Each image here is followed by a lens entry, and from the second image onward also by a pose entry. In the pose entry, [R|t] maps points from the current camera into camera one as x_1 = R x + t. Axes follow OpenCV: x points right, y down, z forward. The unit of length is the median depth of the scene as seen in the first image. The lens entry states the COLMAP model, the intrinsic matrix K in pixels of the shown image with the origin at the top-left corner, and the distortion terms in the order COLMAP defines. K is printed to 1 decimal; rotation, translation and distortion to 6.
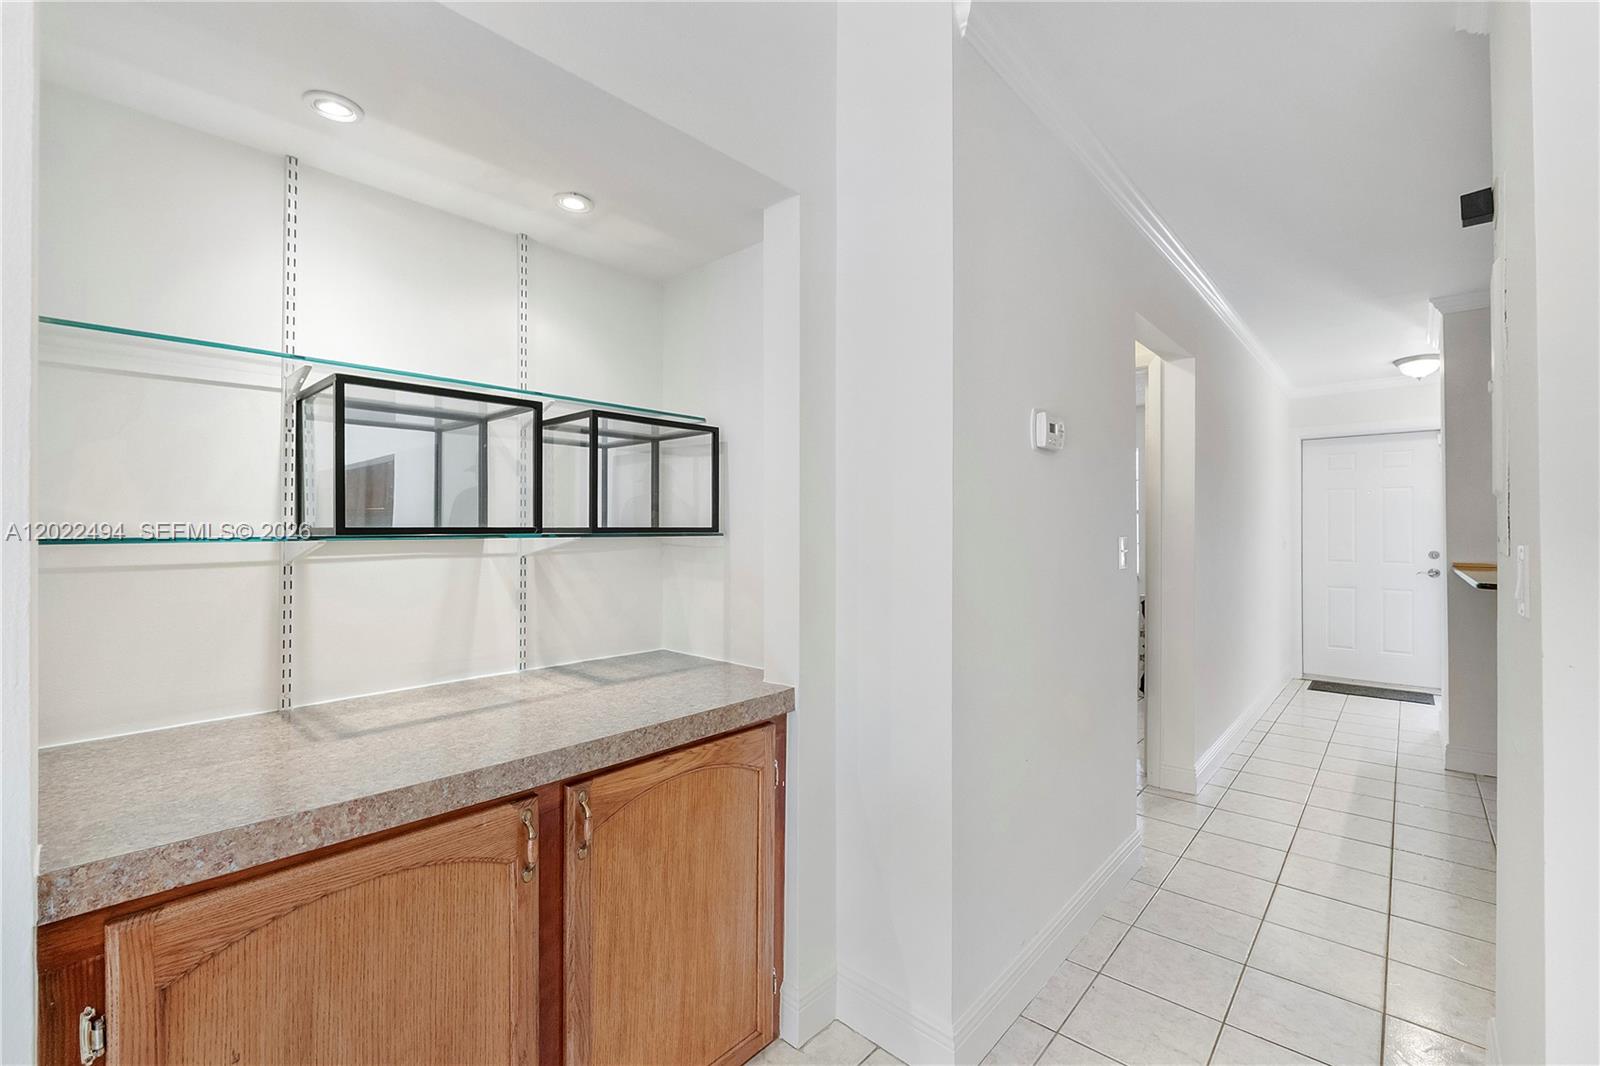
lens RADIAL K [[681.7, 0, 781.5], [0, 681.7, 530.0], [0, 0, 1]] dist [-0.003121, -0.000905]
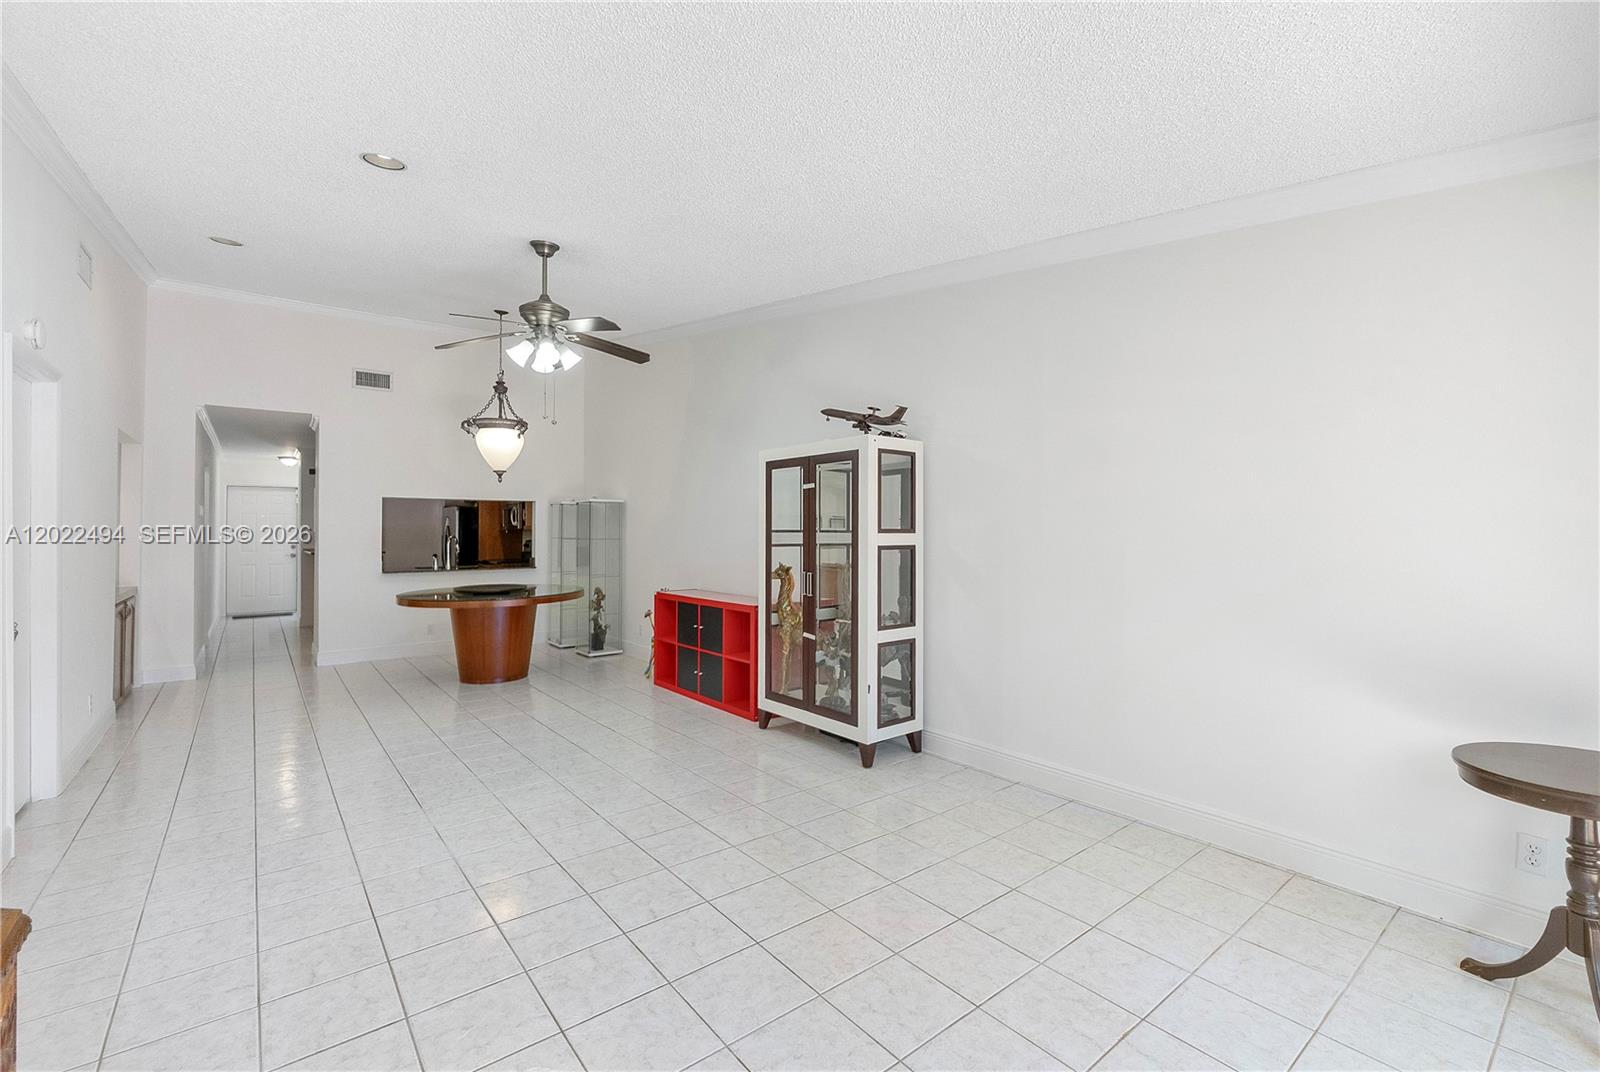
lens RADIAL K [[685.7, 0, 803.5], [0, 685.7, 516.2], [0, 0, 1]] dist [-0.000662, -0.000362]
pose [[0.150326, 0.023254, 0.988363, -1.332874], [-0.006142, 0.999726, -0.022587, -0.029310], [-0.988617, -0.002675, 0.150428, -1.304257]]
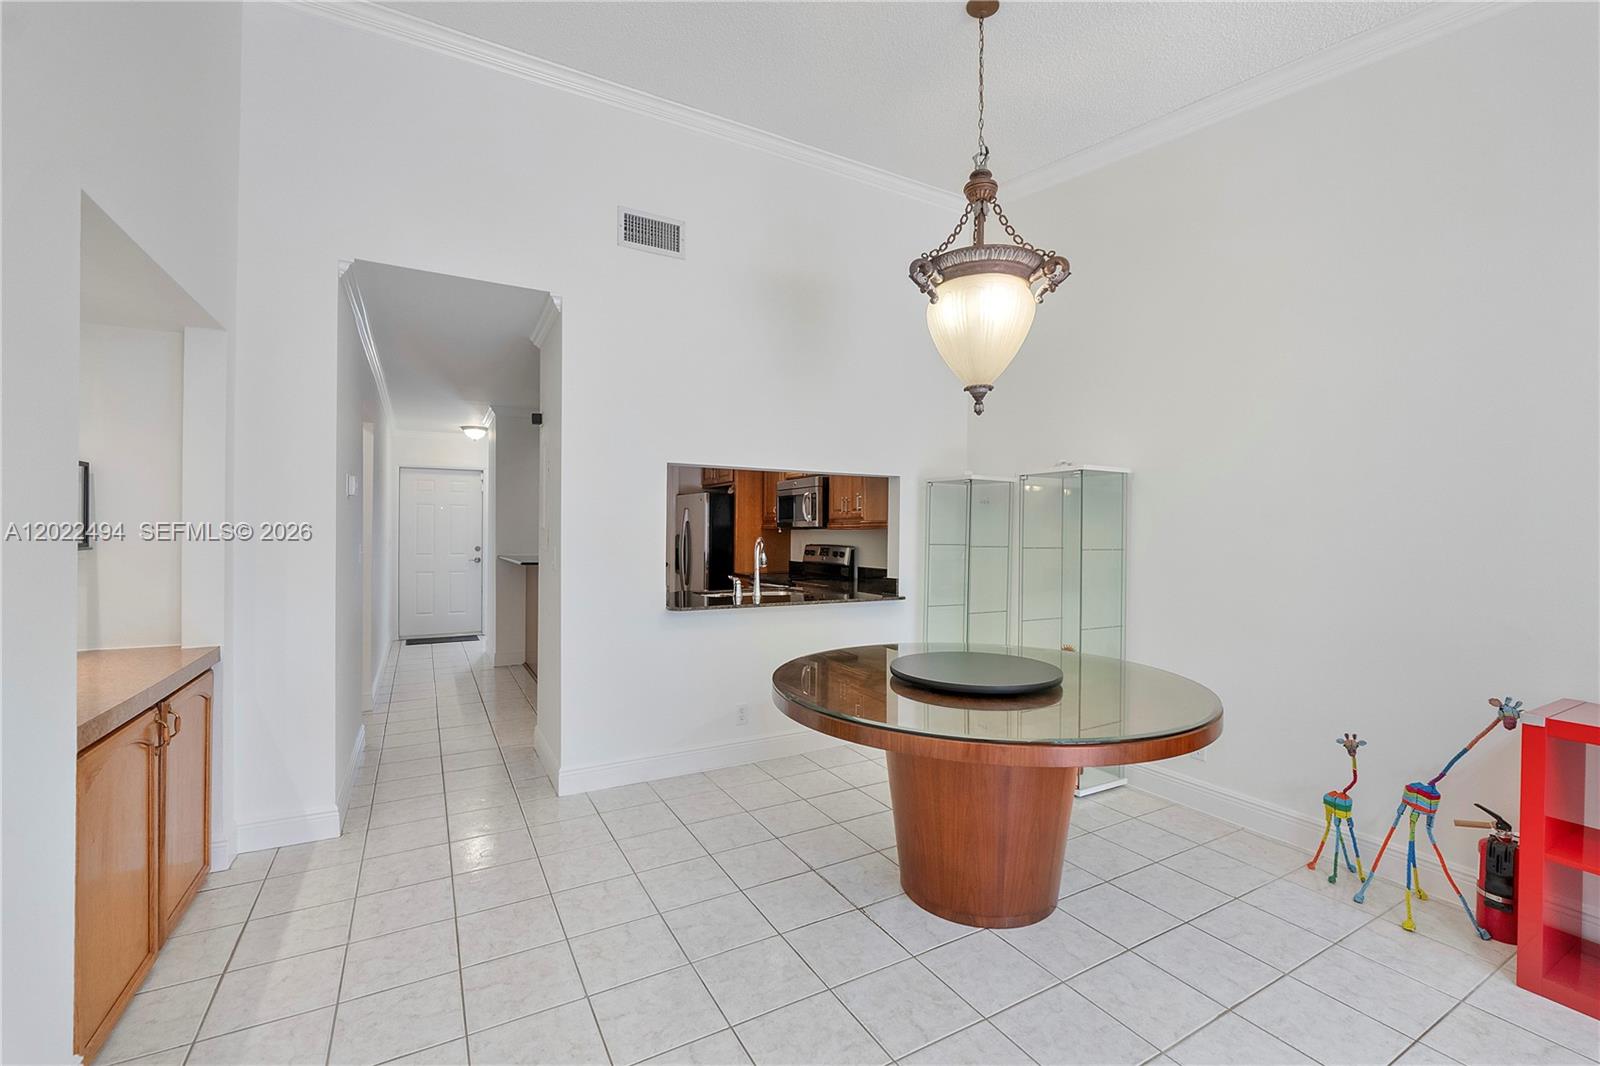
lens RADIAL K [[672.5, 0, 802.1], [0, 672.5, 527.4], [0, 0, 1]] dist [-0.003084, -0.000775]
pose [[0.307156, 0.011160, 0.951594, -0.466336], [-0.015253, 0.999861, -0.006803, -0.021702], [-0.951537, -0.012425, 0.307283, -0.323842]]
